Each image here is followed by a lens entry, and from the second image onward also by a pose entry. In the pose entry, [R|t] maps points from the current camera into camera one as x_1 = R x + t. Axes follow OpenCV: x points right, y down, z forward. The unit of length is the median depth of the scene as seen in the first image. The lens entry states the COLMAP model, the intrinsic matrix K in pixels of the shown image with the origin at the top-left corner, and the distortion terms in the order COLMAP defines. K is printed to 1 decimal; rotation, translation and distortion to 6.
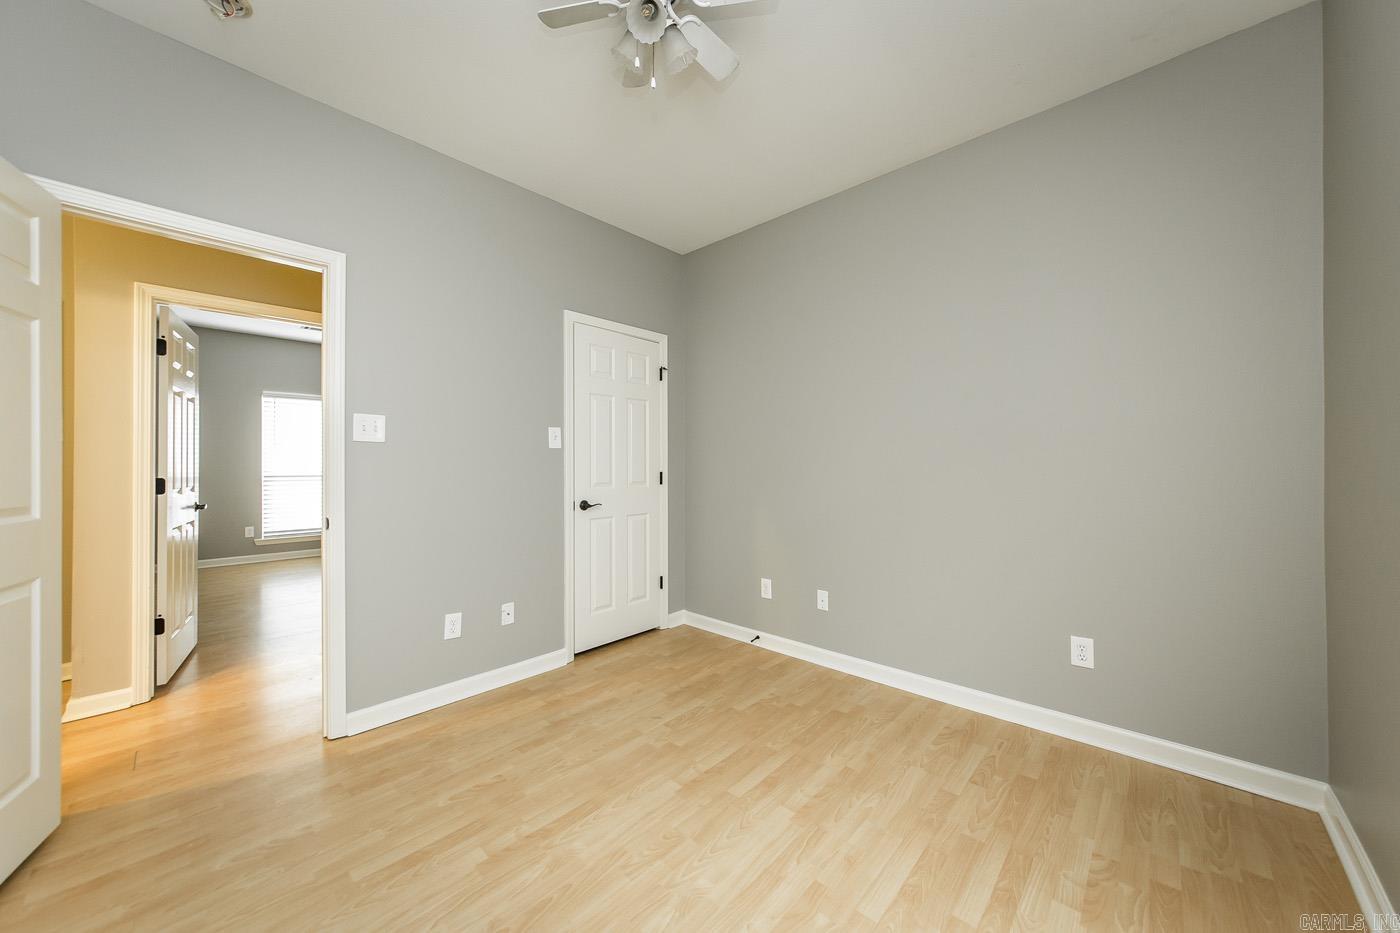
lens RADIAL K [[498.4, 0, 675.2], [0, 498.4, 465.4], [0, 0, 1]] dist [-0.007361, -0.000095]
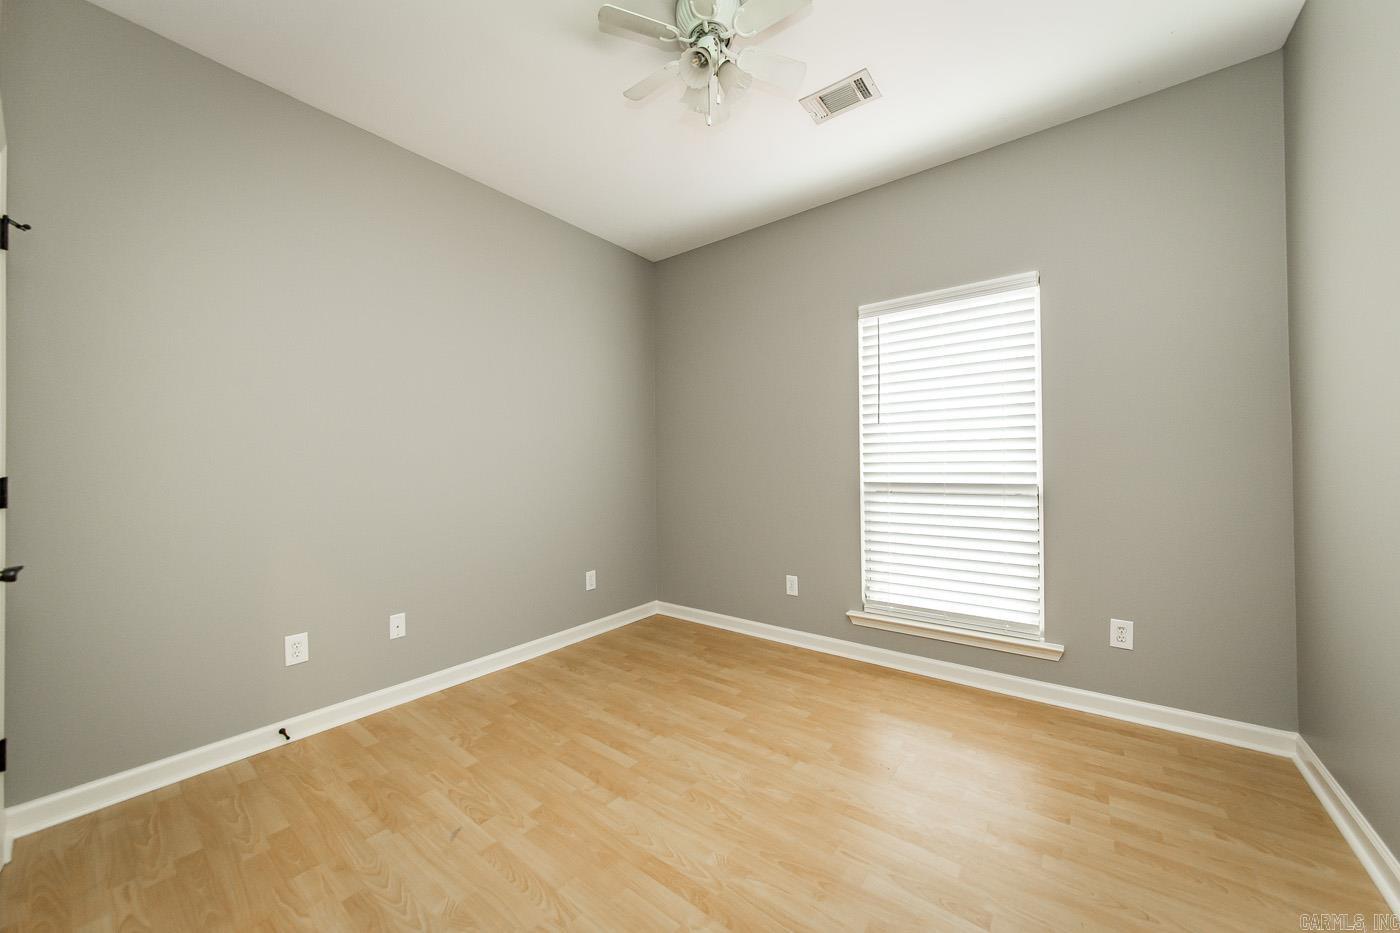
lens RADIAL K [[501.6, 0, 701.0], [0, 501.6, 462.1], [0, 0, 1]] dist [-0.009425, -0.000193]
pose [[-0.112026, 0.009951, 0.993655, -0.867360], [0.006822, 0.999934, -0.009245, 0.006521], [-0.993682, 0.005743, -0.112087, 0.844603]]
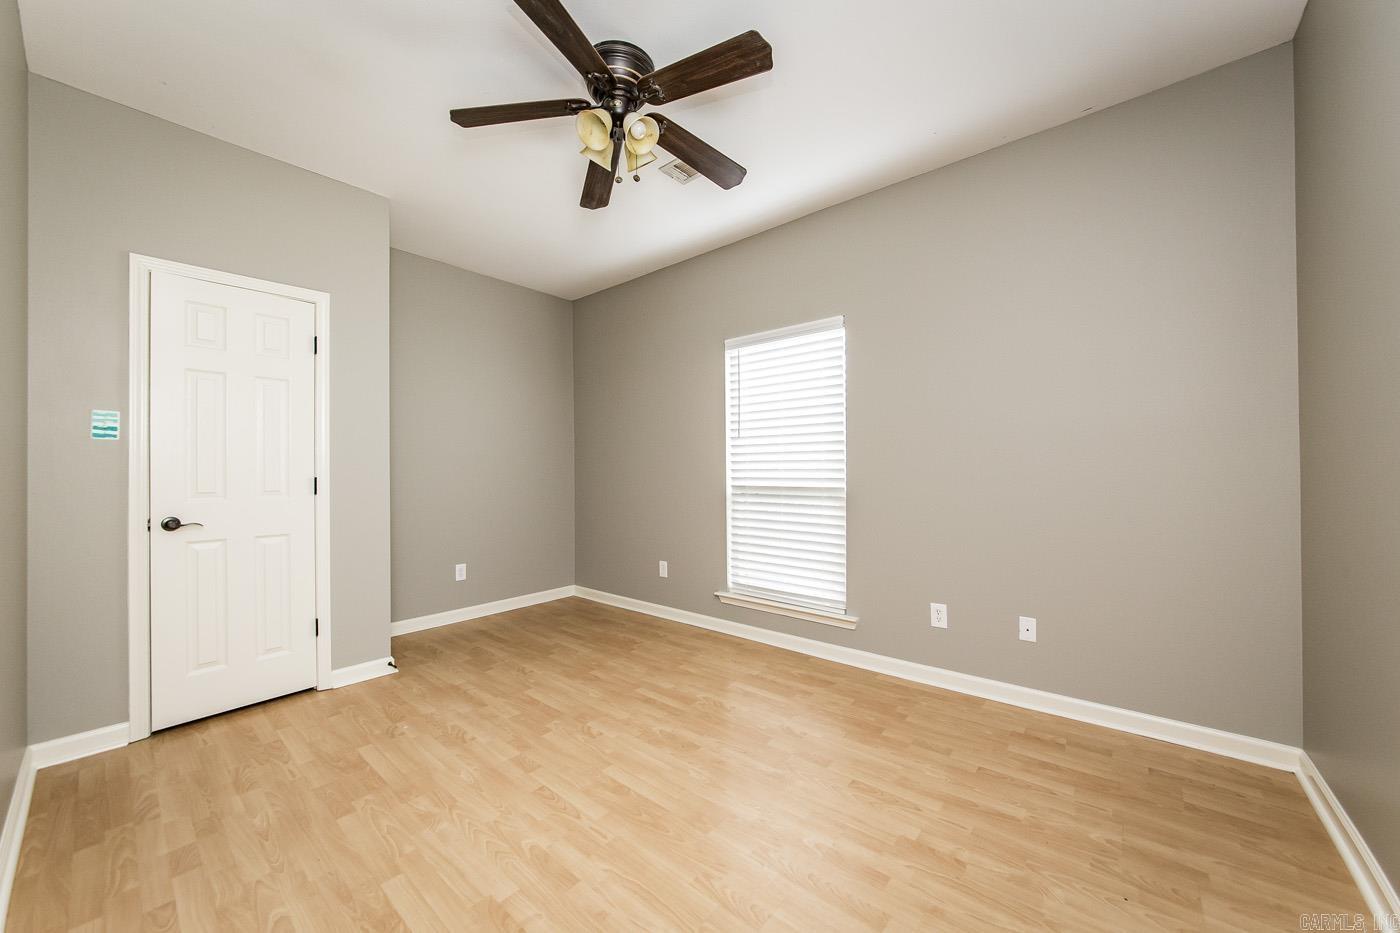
lens RADIAL K [[510.5, 0, 699.9], [0, 510.5, 469.6], [0, 0, 1]] dist [-0.000887, -0.000029]
pose [[-0.073357, 0.003868, 0.997298, -0.939735], [0.002191, 0.999991, -0.003717, 0.006154], [-0.997303, 0.001912, -0.073365, 0.769494]]
